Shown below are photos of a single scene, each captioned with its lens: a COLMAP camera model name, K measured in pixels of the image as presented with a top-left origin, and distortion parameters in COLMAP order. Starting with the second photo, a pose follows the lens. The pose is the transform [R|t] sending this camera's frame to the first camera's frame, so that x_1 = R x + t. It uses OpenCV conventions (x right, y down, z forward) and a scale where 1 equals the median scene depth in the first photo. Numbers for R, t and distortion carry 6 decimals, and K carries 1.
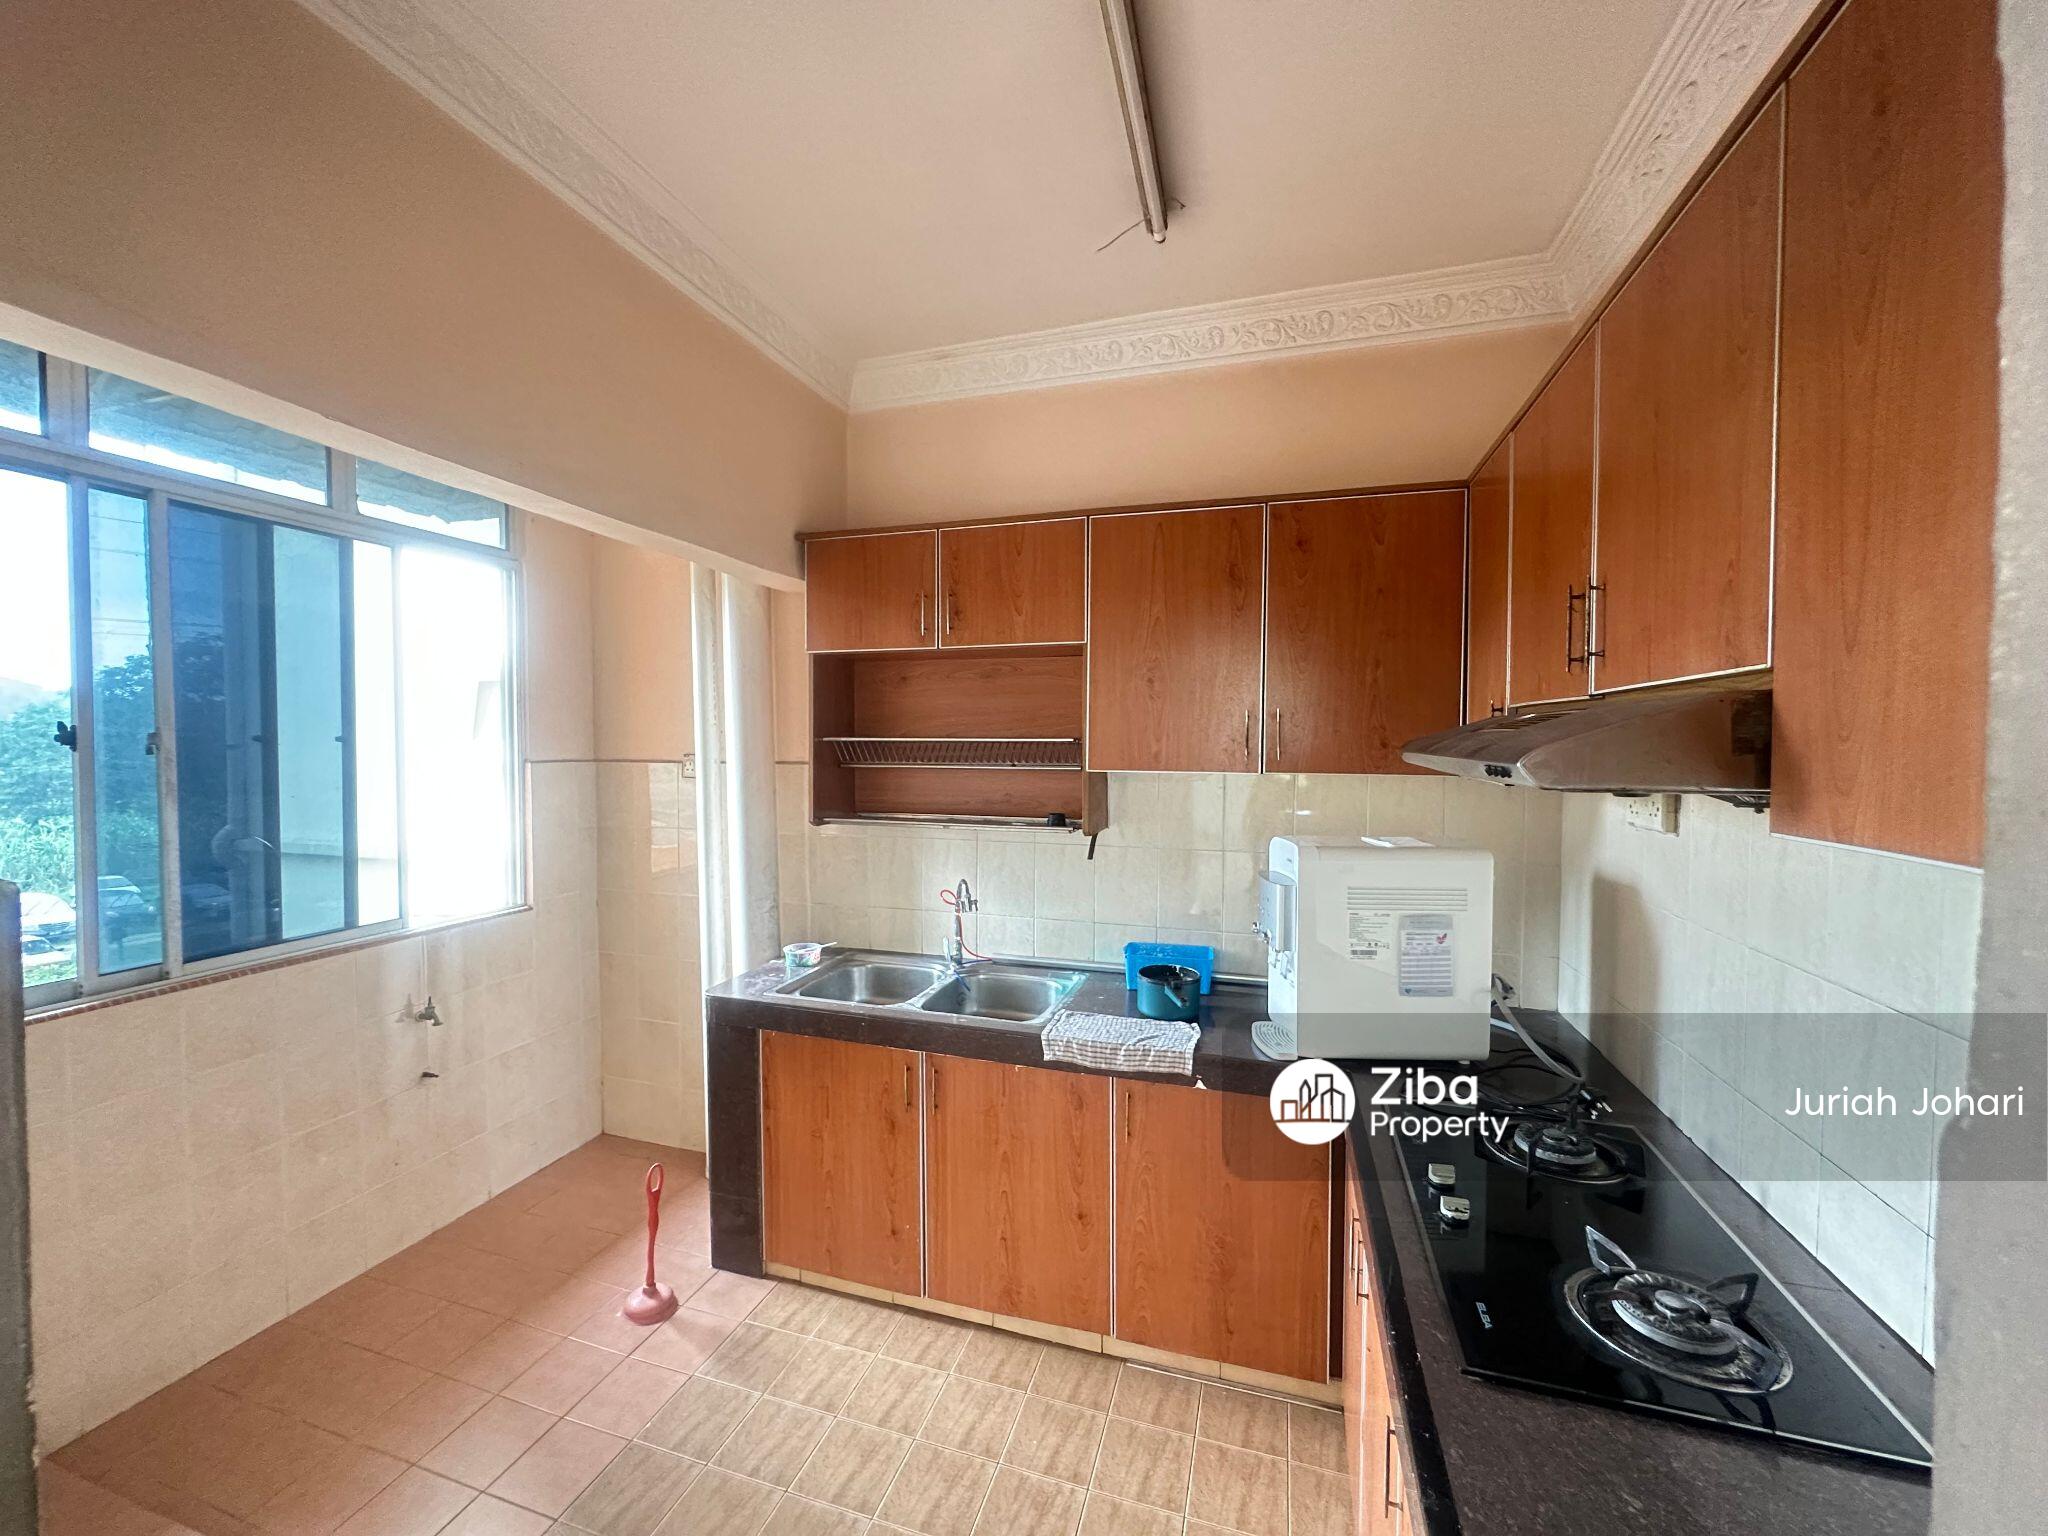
lens RADIAL K [[818.1, 0, 1015.9], [0, 818.1, 769.4], [0, 0, 1]] dist [-0.006685, 0.001259]
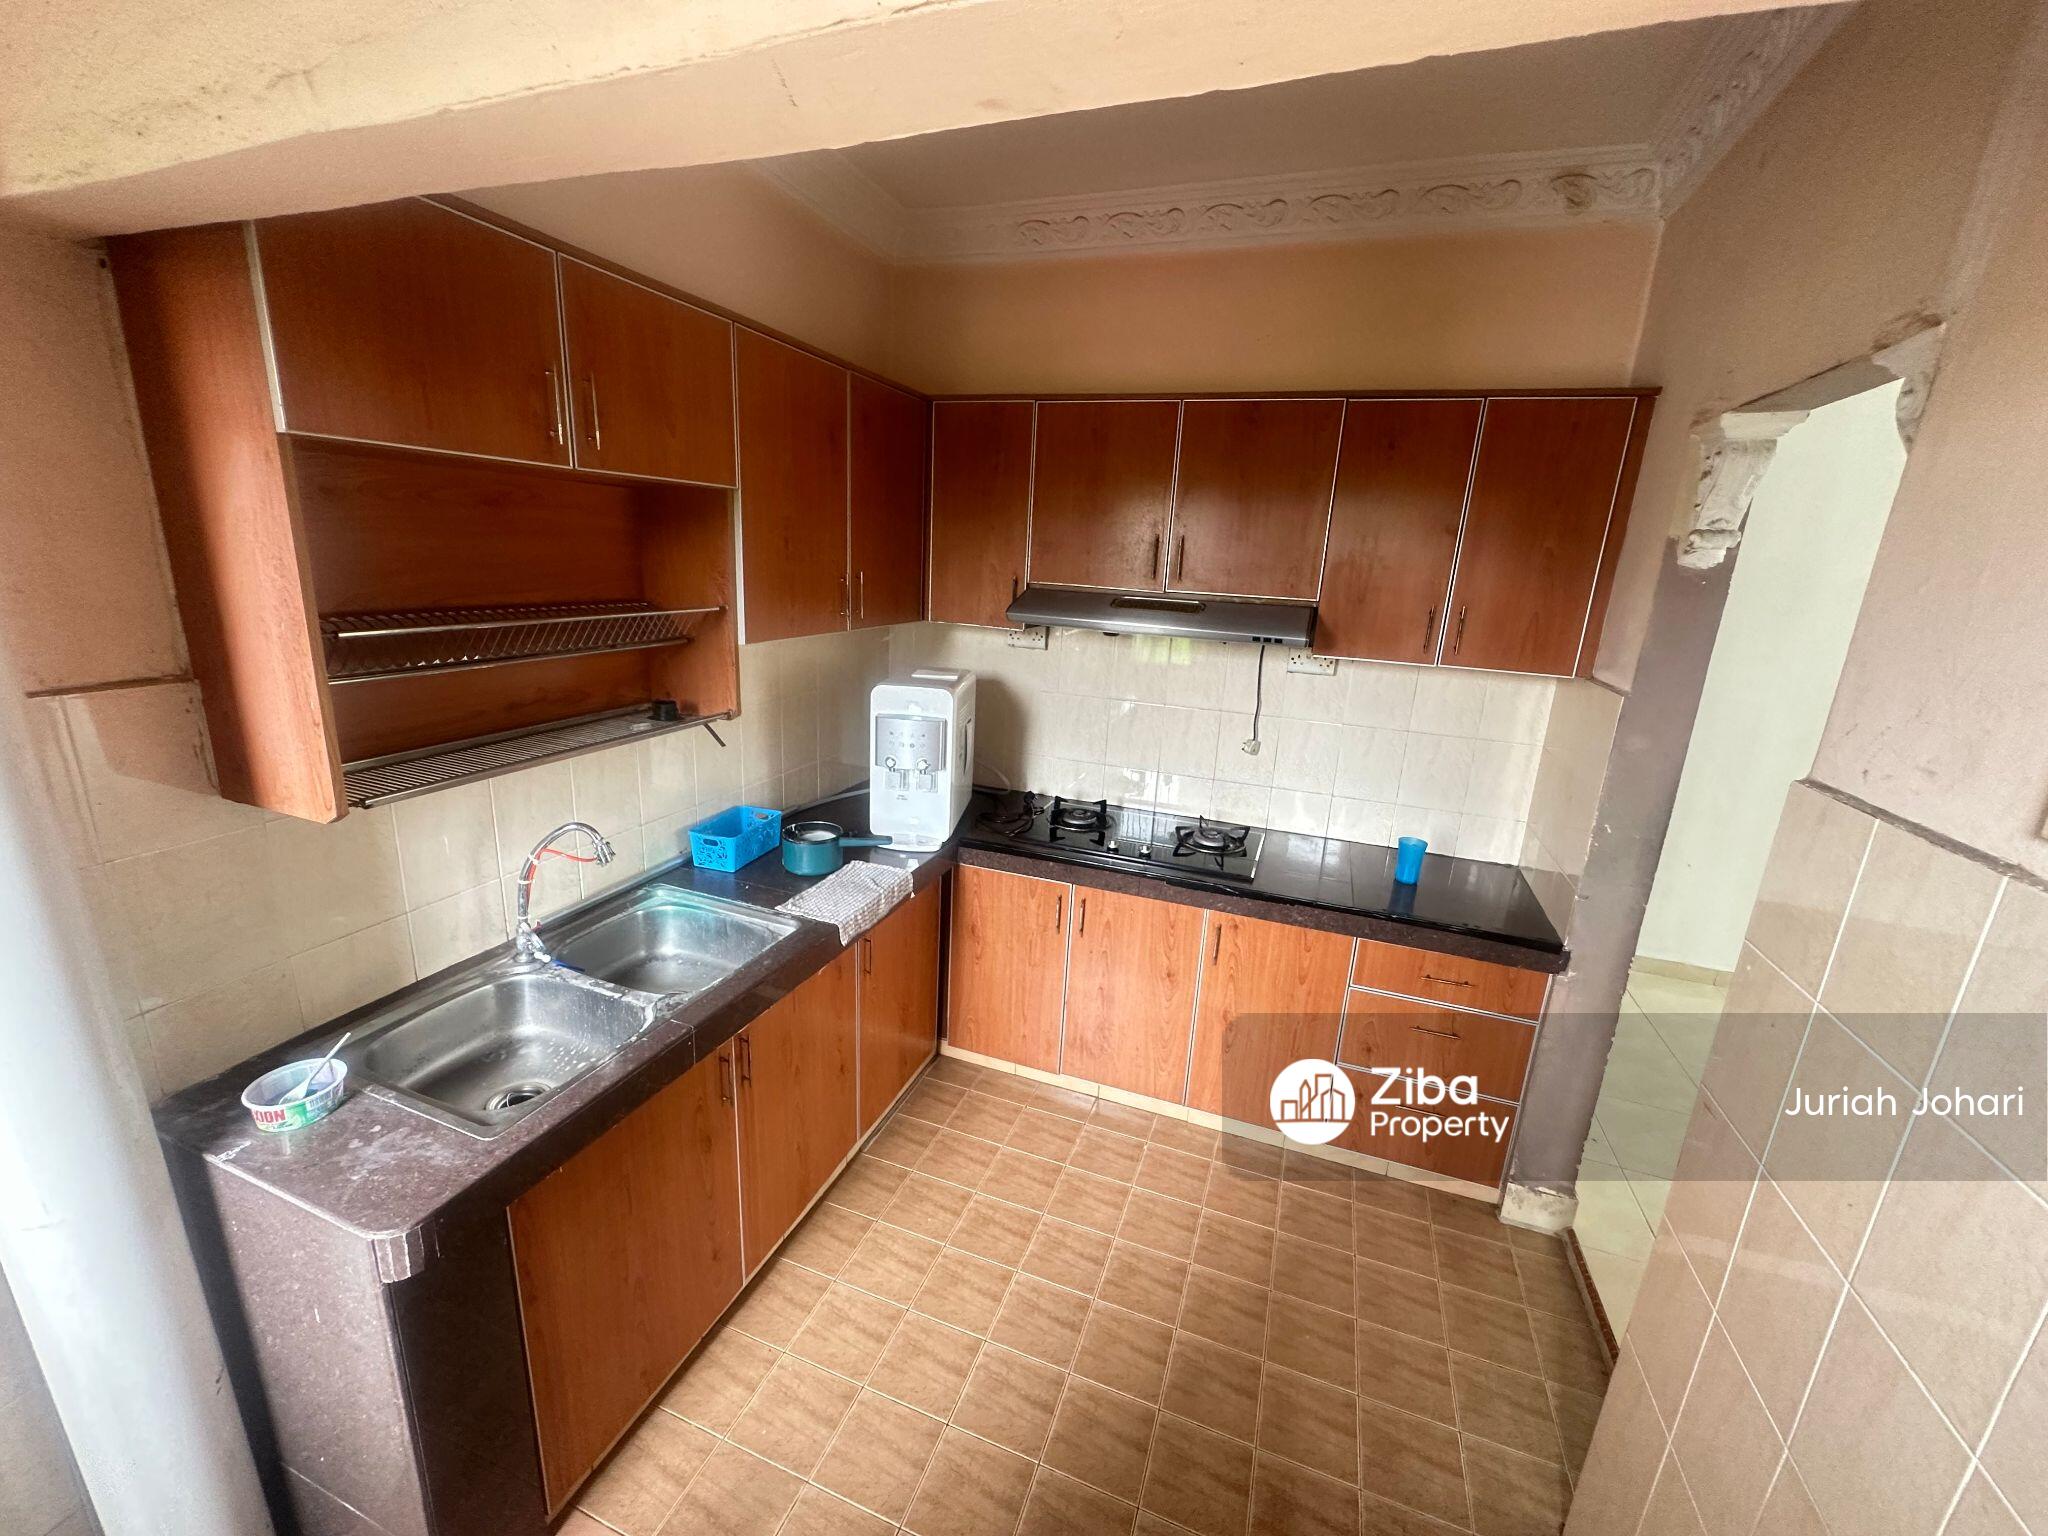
lens RADIAL K [[818.1, 0, 1015.9], [0, 818.1, 769.4], [0, 0, 1]] dist [-0.006685, 0.001259]
pose [[0.057002, -0.259892, 0.963954, -0.825022], [-0.014805, 0.965197, 0.261103, -0.109247], [-0.998264, -0.029155, 0.051170, 0.719152]]
